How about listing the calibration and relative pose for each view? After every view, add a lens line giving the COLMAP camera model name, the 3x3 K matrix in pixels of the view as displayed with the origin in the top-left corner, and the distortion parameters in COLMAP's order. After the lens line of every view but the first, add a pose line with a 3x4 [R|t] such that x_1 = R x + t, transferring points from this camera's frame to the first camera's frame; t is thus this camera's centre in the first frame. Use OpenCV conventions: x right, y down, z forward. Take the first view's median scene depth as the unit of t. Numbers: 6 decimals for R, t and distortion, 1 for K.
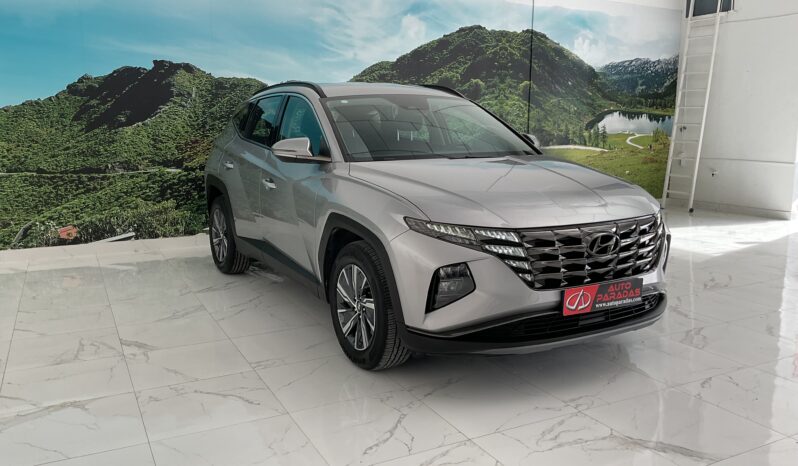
lens RADIAL K [[653.0, 0, 398.5], [0, 653.0, 234.4], [0, 0, 1]] dist [0.080160, -0.151332]
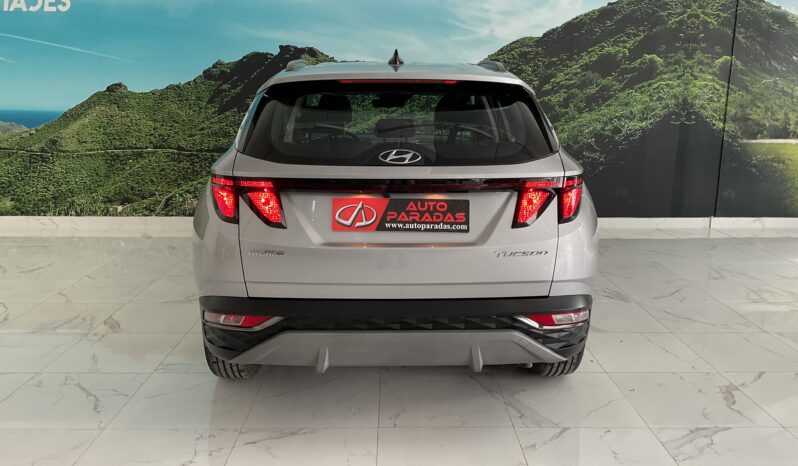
lens RADIAL K [[653.0, 0, 399.1], [0, 653.0, 234.4], [0, 0, 1]] dist [0.080160, -0.151332]
pose [[0.896668, 0.099532, -0.431369, 0.264655], [-0.082389, 0.994894, 0.058300, -0.043836], [0.434969, -0.016736, 0.900290, 0.145212]]
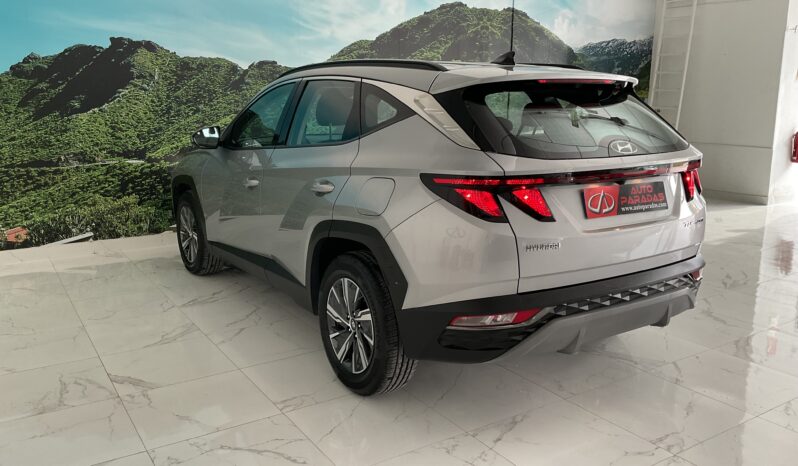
lens RADIAL K [[653.0, 0, 396.7], [0, 653.0, 235.5], [0, 0, 1]] dist [0.080160, -0.151332]
pose [[0.995262, -0.016747, 0.095781, -0.077584], [0.012974, 0.999121, 0.039873, -0.028934], [-0.096364, -0.038442, 0.994604, 0.074370]]
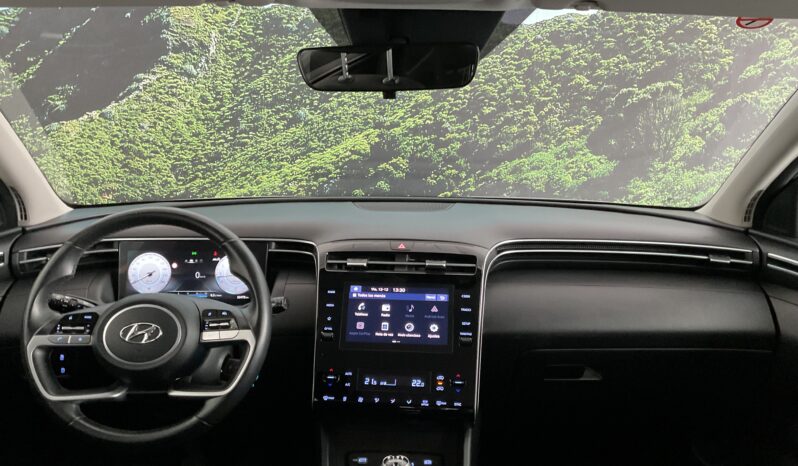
lens RADIAL K [[653.0, 0, 380.3], [0, 653.0, 229.9], [0, 0, 1]] dist [0.080160, -0.151332]
pose [[0.898110, 0.083305, -0.431808, -0.017947], [-0.085560, 0.996231, 0.014238, -0.110383], [0.431367, 0.024159, 0.901853, 0.669316]]
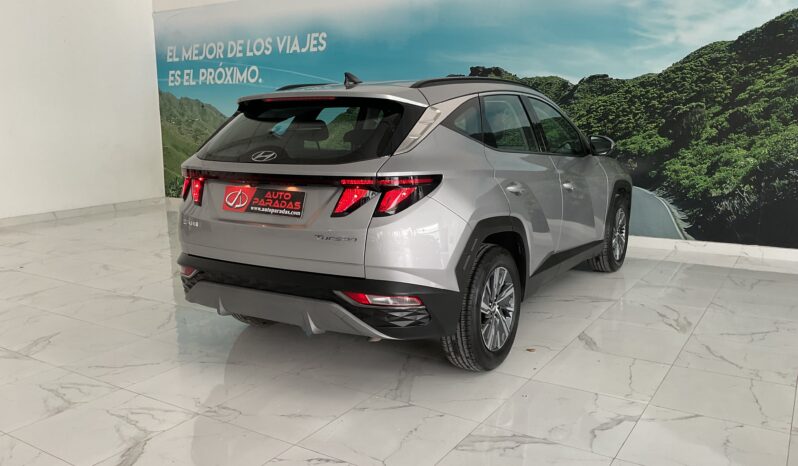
lens RADIAL K [[653.0, 0, 399.1], [0, 653.0, 233.5], [0, 0, 1]] dist [0.080160, -0.151332]
pose [[0.505667, 0.148749, -0.849809, 0.565609], [-0.132099, 0.986758, 0.094117, -0.068055], [0.852556, 0.064667, 0.518621, 0.313219]]
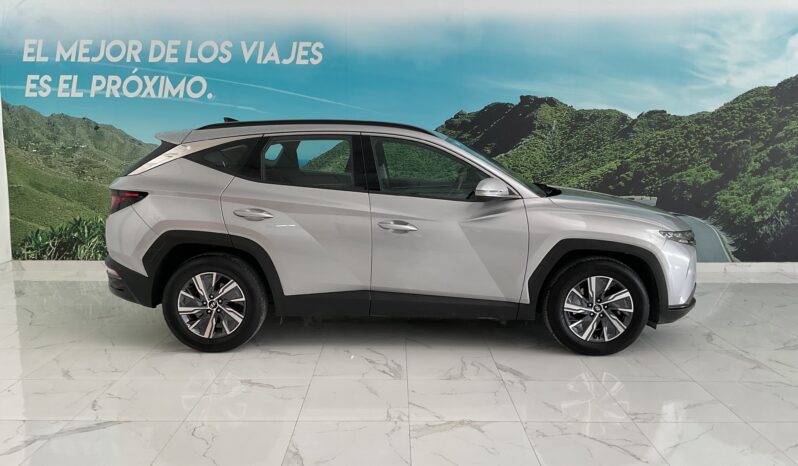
lens RADIAL K [[653.0, 0, 396.3], [0, 653.0, 232.7], [0, 0, 1]] dist [0.080160, -0.151332]
pose [[0.892142, 0.071688, -0.446030, -0.059752], [-0.081637, 0.996657, -0.003100, -0.023064], [0.444317, 0.039178, 0.895013, -0.029556]]
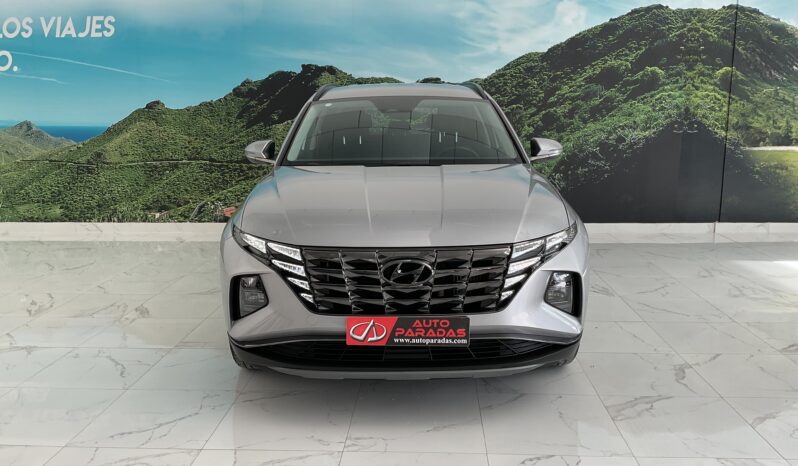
lens RADIAL K [[653.0, 0, 399.6], [0, 653.0, 233.5], [0, 0, 1]] dist [0.080160, -0.151332]
pose [[0.867680, 0.087712, -0.489324, 0.336953], [-0.079448, 0.996127, 0.037678, -0.032124], [0.490734, 0.006184, 0.871288, 0.107269]]
